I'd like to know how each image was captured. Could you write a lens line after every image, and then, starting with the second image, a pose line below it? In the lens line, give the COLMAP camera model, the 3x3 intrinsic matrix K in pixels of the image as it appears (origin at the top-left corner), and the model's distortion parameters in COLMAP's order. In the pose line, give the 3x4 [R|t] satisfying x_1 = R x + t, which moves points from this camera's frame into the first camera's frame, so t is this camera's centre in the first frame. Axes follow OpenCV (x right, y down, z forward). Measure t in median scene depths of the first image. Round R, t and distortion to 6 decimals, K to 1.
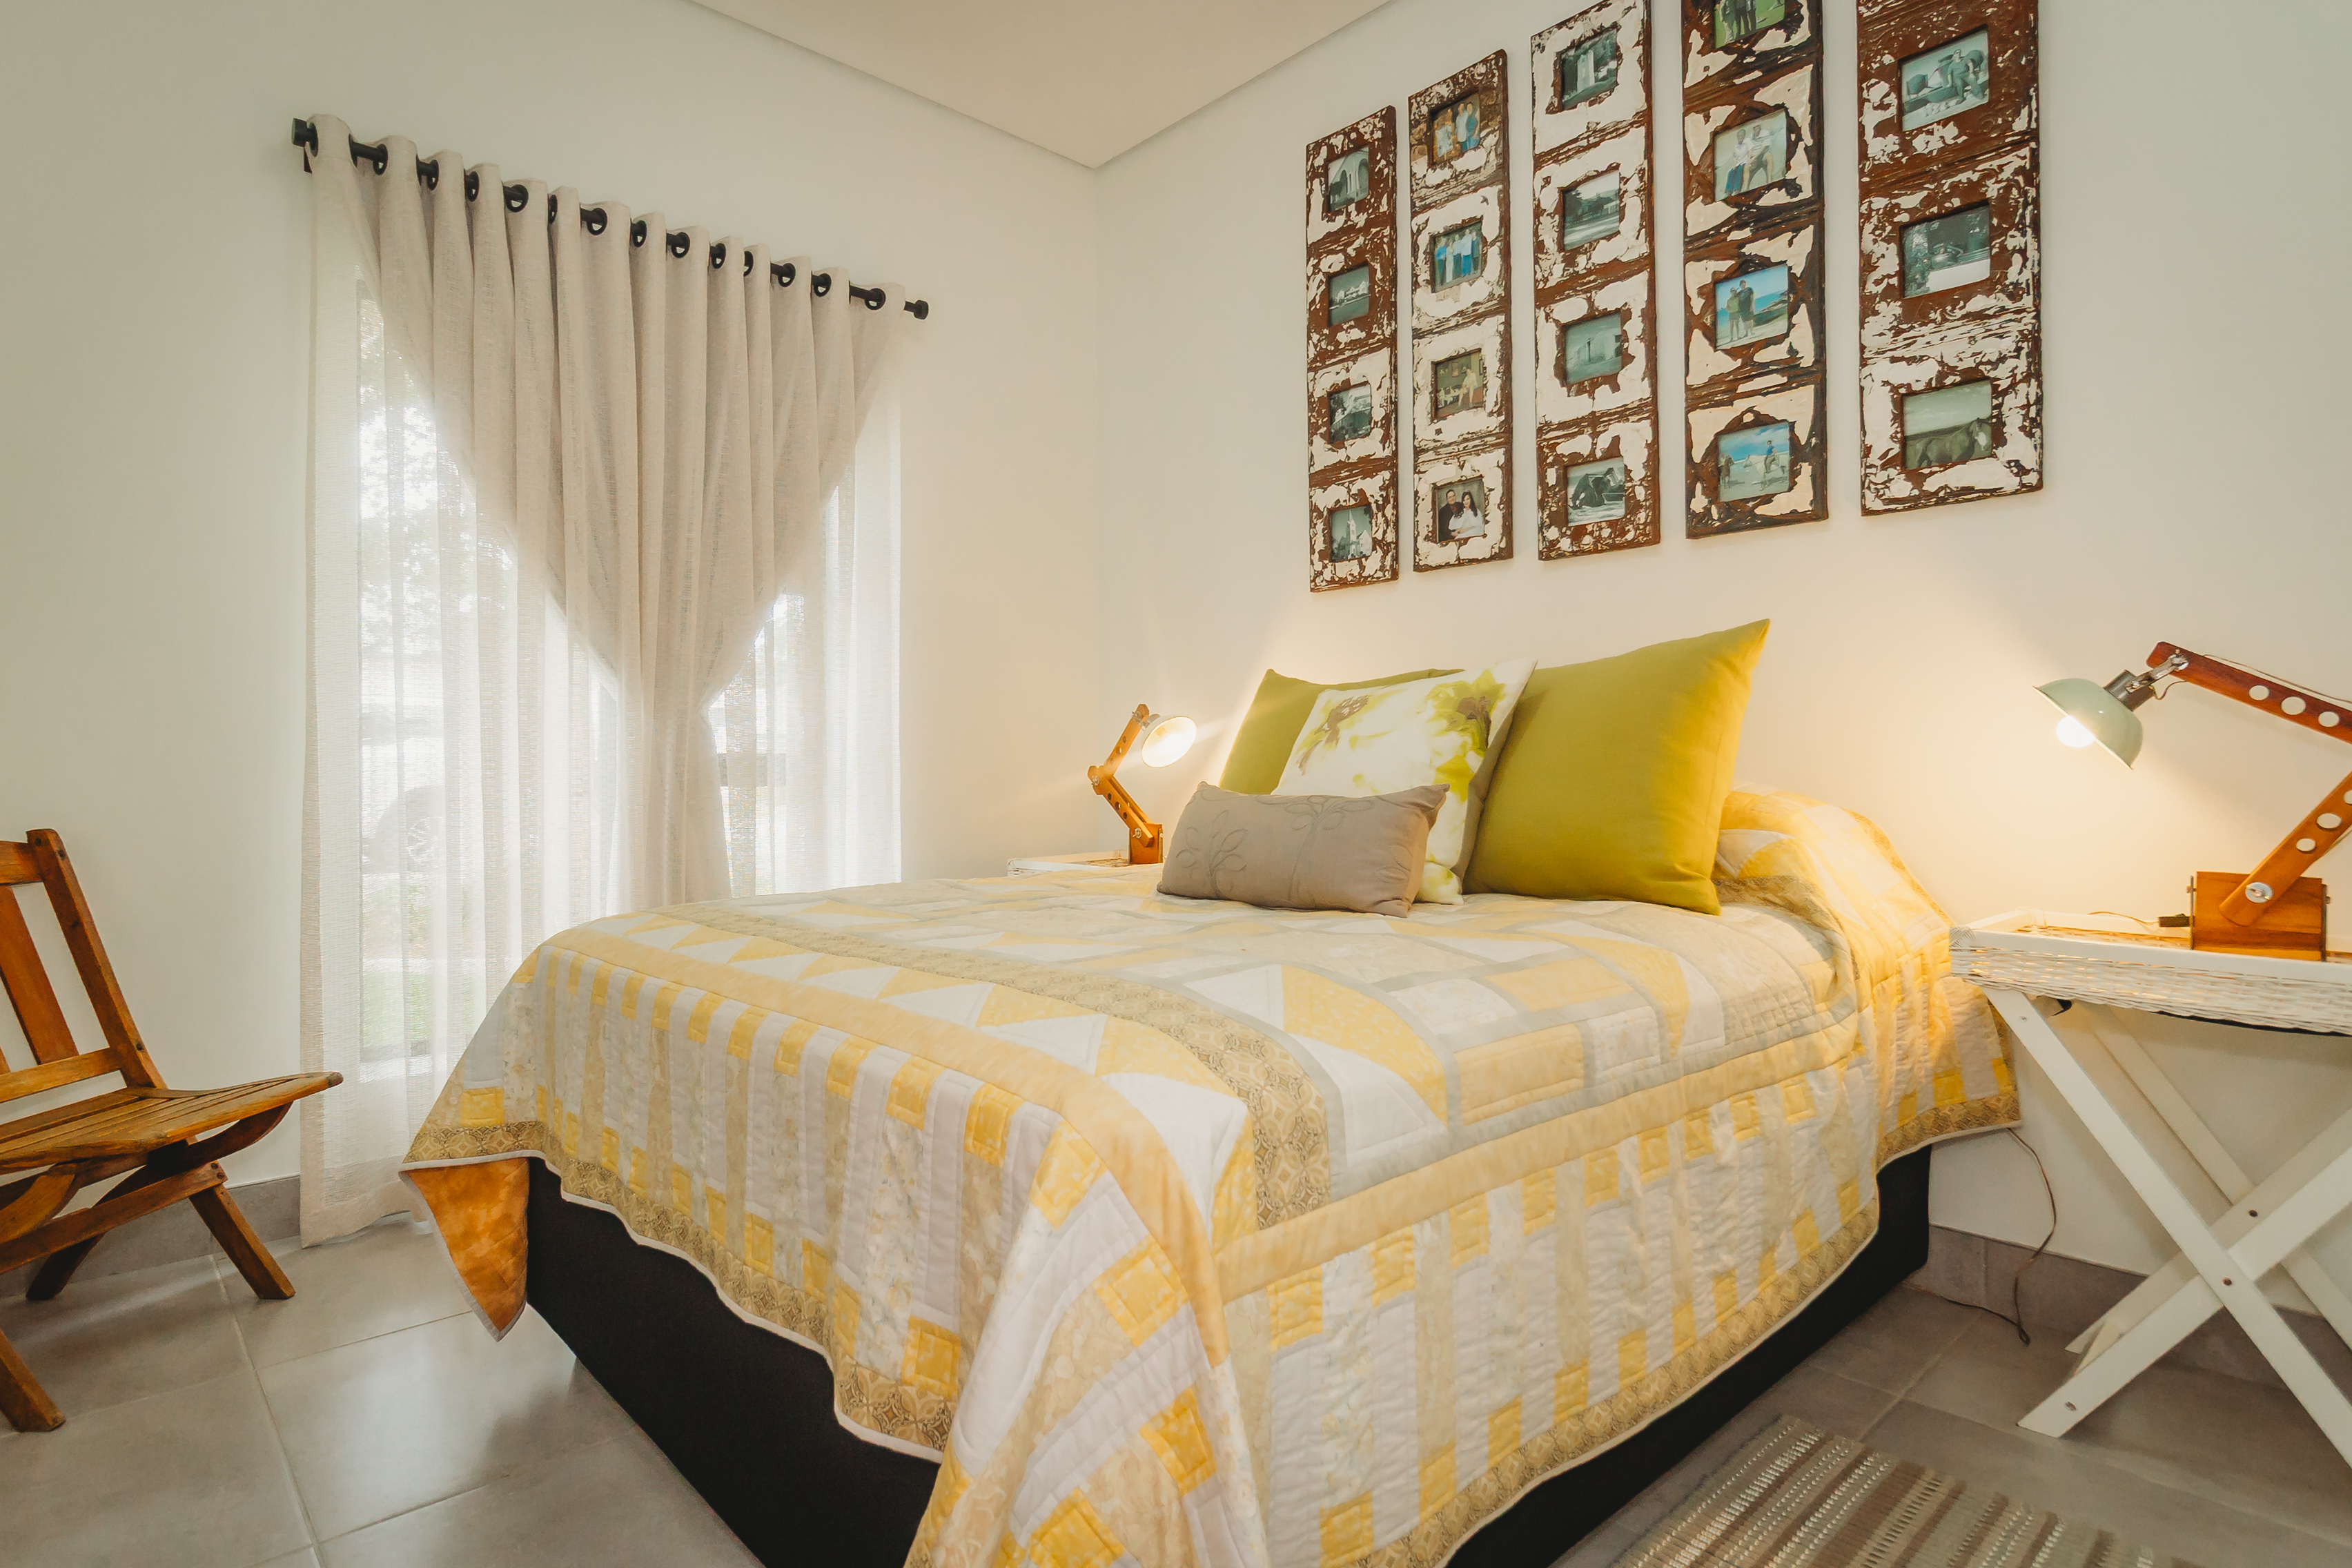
lens RADIAL K [[1256.6, 0, 1181.4], [0, 1256.6, 780.8], [0, 0, 1]] dist [-0.000466, -0.000450]
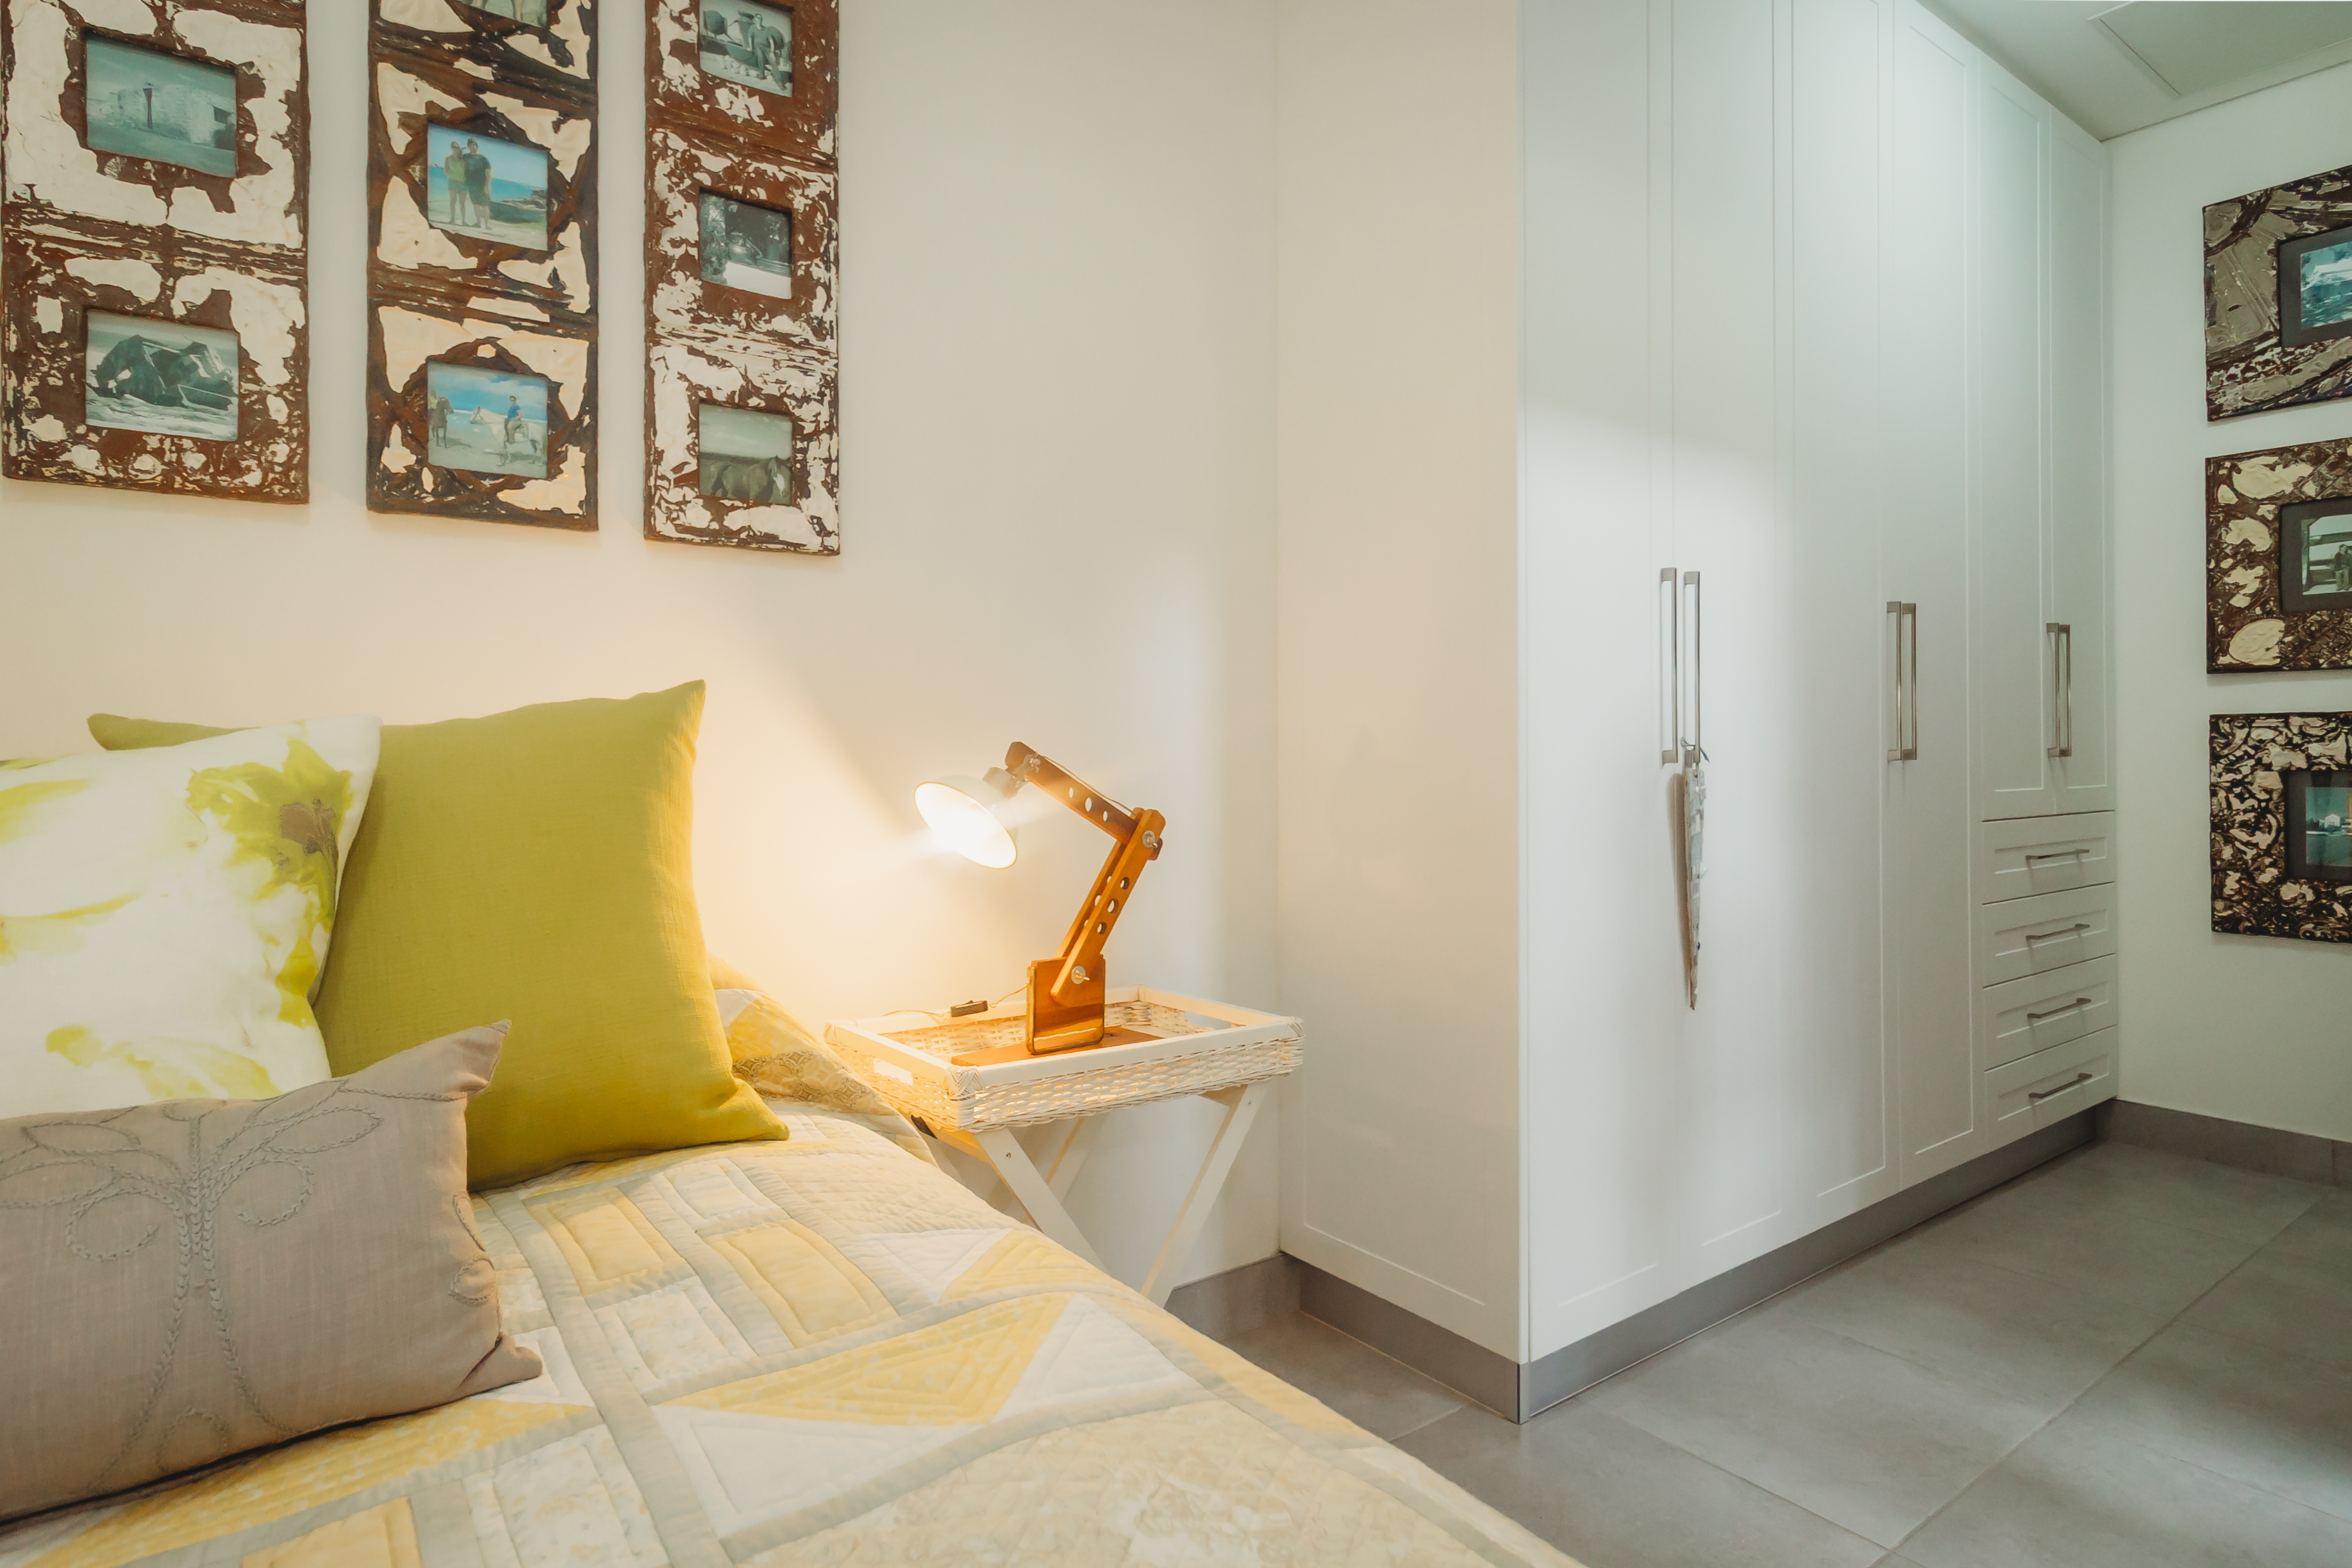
lens RADIAL K [[1256.6, 0, 1162.1], [0, 1256.6, 744.3], [0, 0, 1]] dist [-0.000466, -0.000450]
pose [[0.109807, 0.011485, 0.993887, -0.168100], [0.008343, 0.999887, -0.012477, -0.072232], [-0.993918, 0.009662, 0.109699, 0.585833]]
